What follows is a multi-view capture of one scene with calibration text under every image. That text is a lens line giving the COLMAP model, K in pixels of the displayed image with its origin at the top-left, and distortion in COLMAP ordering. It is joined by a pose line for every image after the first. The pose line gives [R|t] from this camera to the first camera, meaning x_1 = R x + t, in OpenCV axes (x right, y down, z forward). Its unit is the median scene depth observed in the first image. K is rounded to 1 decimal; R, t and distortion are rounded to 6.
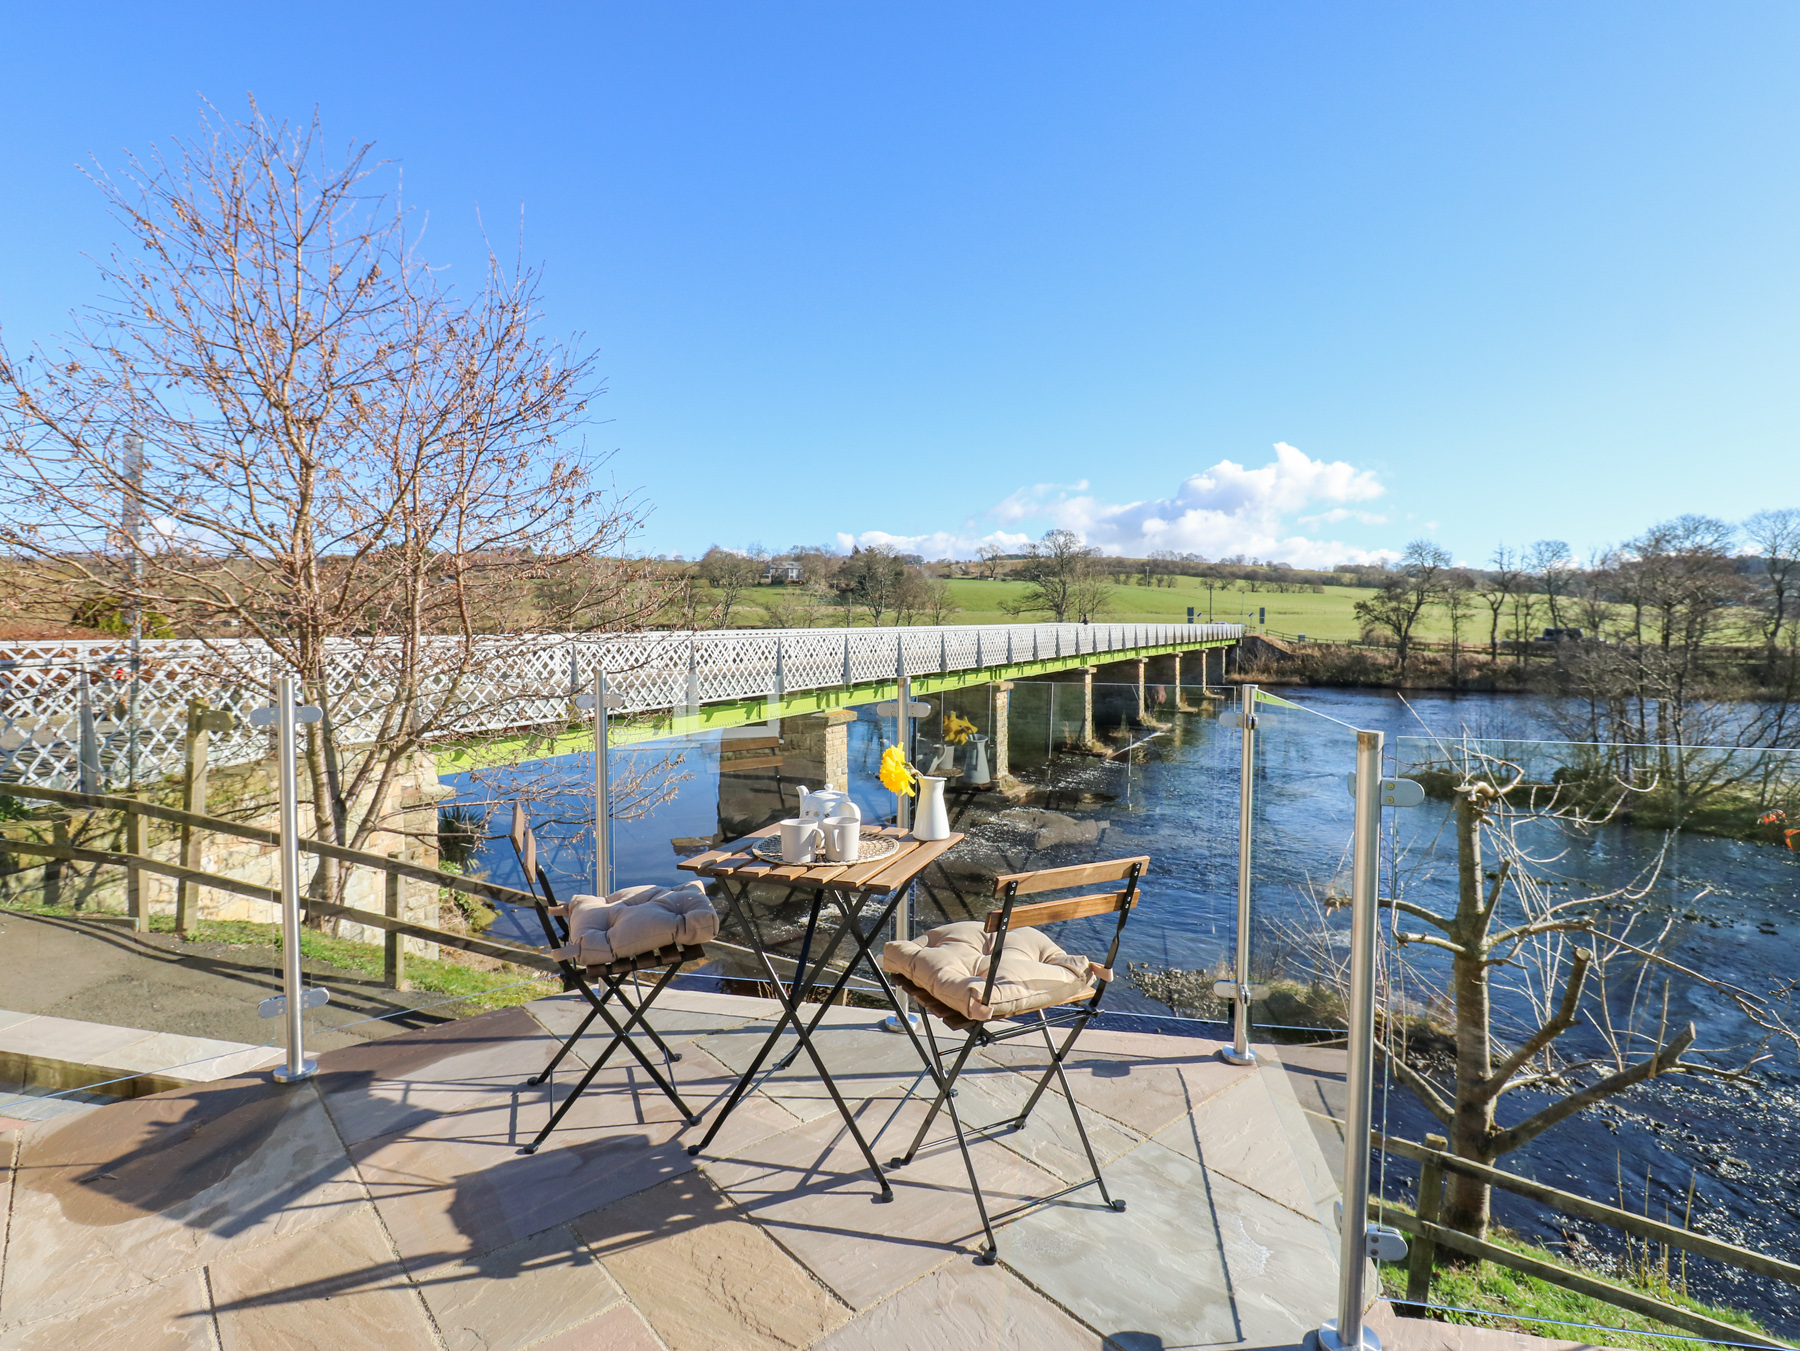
lens RADIAL K [[935.2, 0, 910.5], [0, 935.2, 655.3], [0, 0, 1]] dist [0.001907, -0.015458]
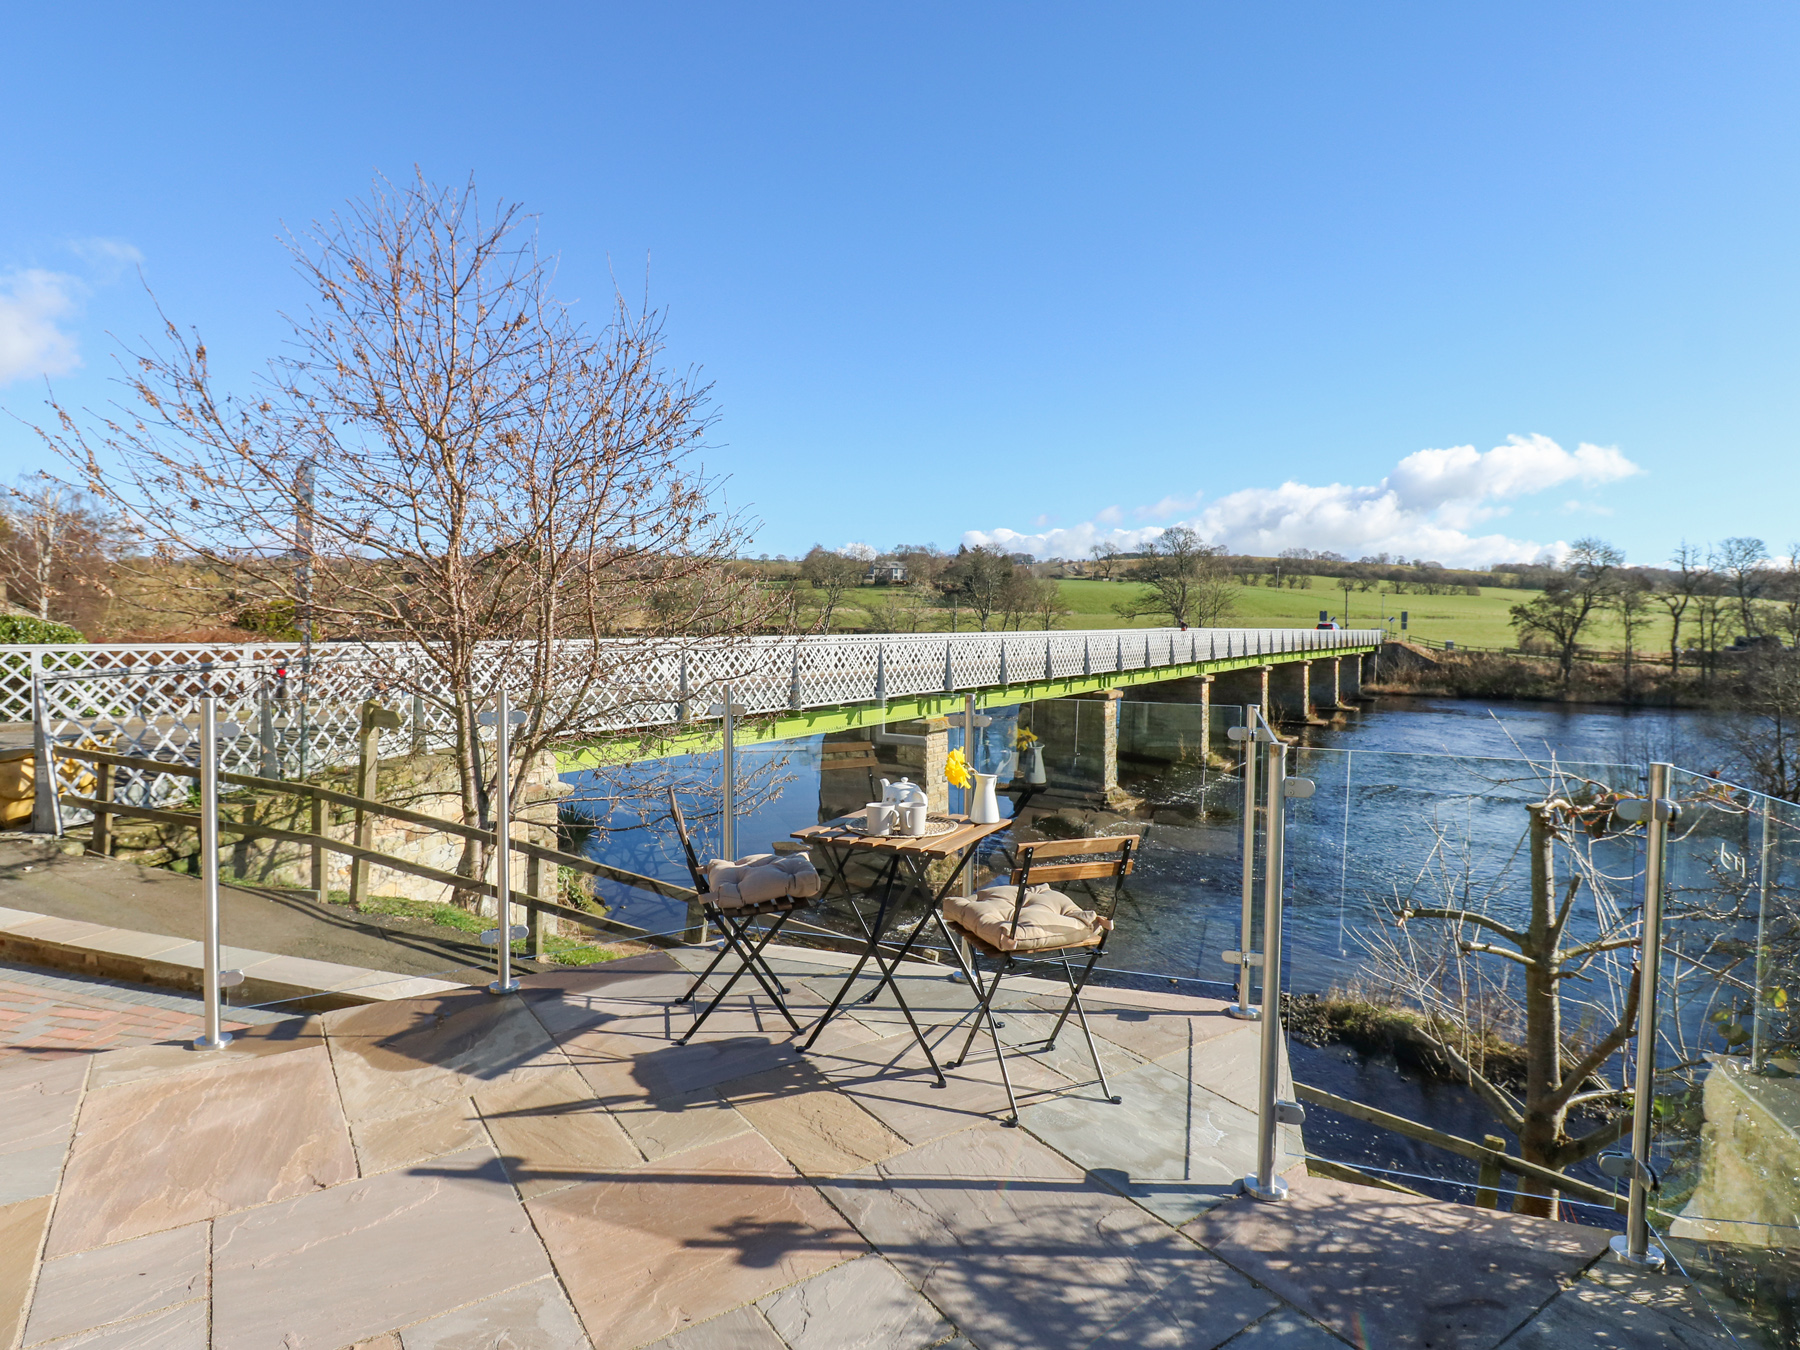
lens RADIAL K [[990.8, 0, 901.9], [0, 990.8, 651.8], [0, 0, 1]] dist [0.003323, -0.017227]
pose [[0.992721, 0.007498, -0.120200, 0.021240], [-0.008294, 0.999947, -0.006121, -0.008333], [0.120147, 0.007074, 0.992731, -0.106941]]
